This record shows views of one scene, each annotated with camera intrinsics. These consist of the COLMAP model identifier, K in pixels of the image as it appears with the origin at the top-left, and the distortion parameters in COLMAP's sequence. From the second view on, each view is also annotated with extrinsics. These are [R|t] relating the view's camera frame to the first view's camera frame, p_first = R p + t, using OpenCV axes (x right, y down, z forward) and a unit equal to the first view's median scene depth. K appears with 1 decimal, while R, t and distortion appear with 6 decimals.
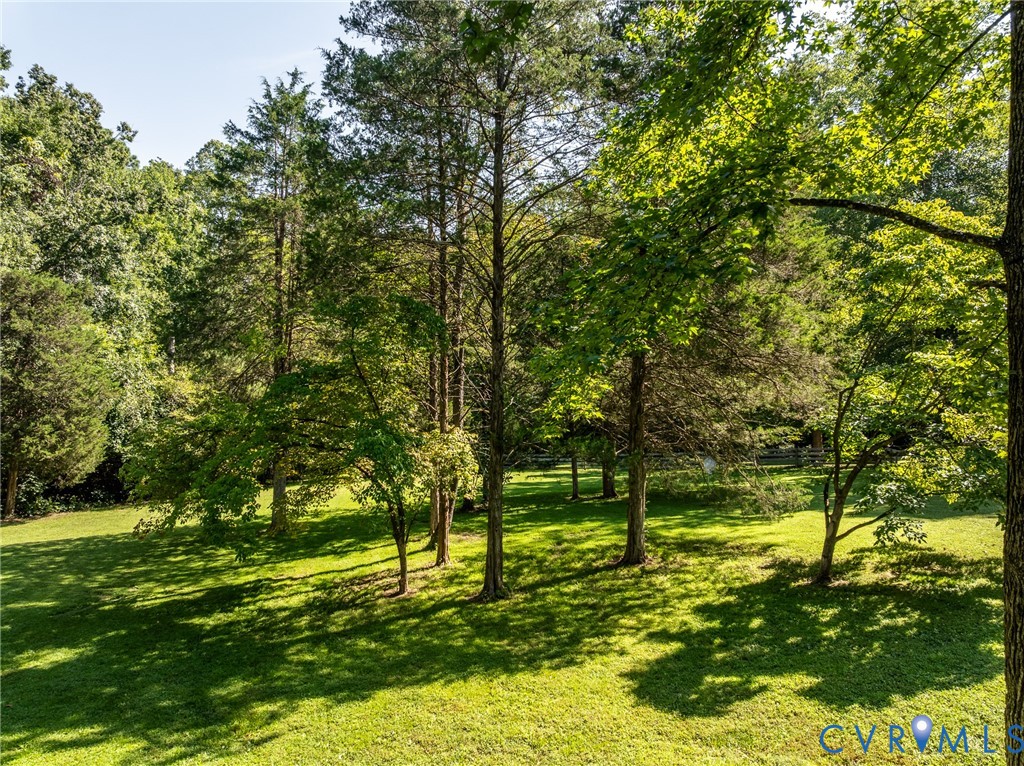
lens RADIAL K [[721.3, 0, 511.0], [0, 721.3, 389.1], [0, 0, 1]] dist [-0.034478, 0.005490]
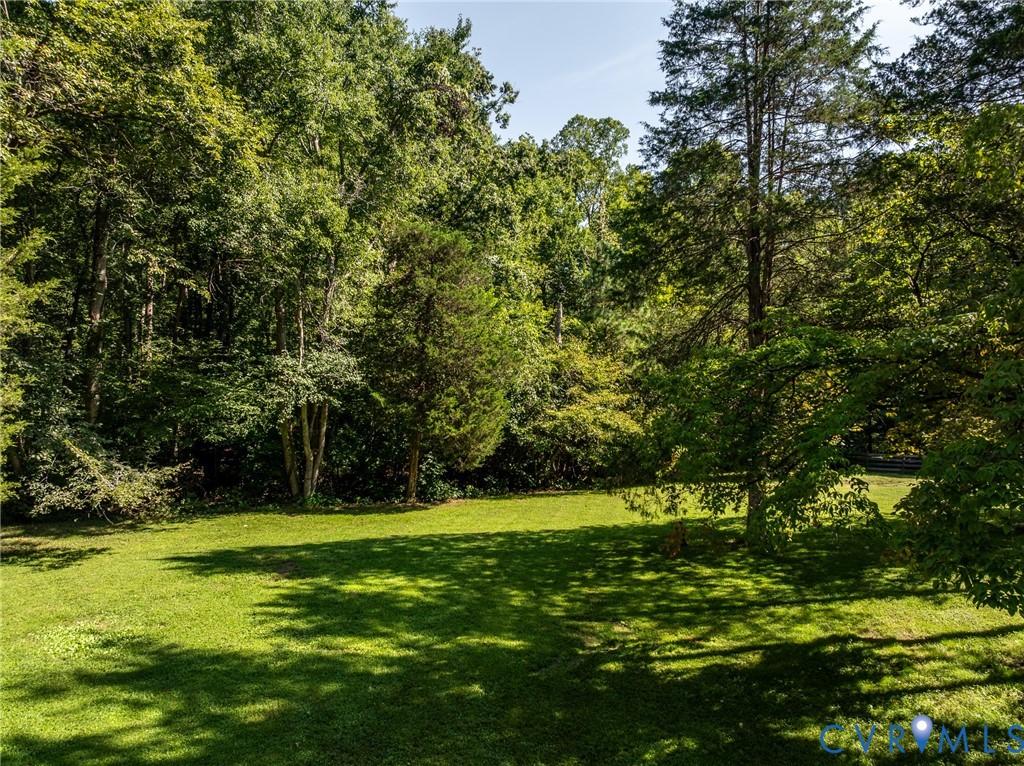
lens RADIAL K [[721.3, 0, 513.8], [0, 721.3, 382.0], [0, 0, 1]] dist [-0.034478, 0.005490]
pose [[0.907733, -0.006202, -0.419503, -0.205317], [0.001109, 0.999923, -0.012382, 0.040885], [0.419547, 0.010774, 0.907670, 0.222734]]
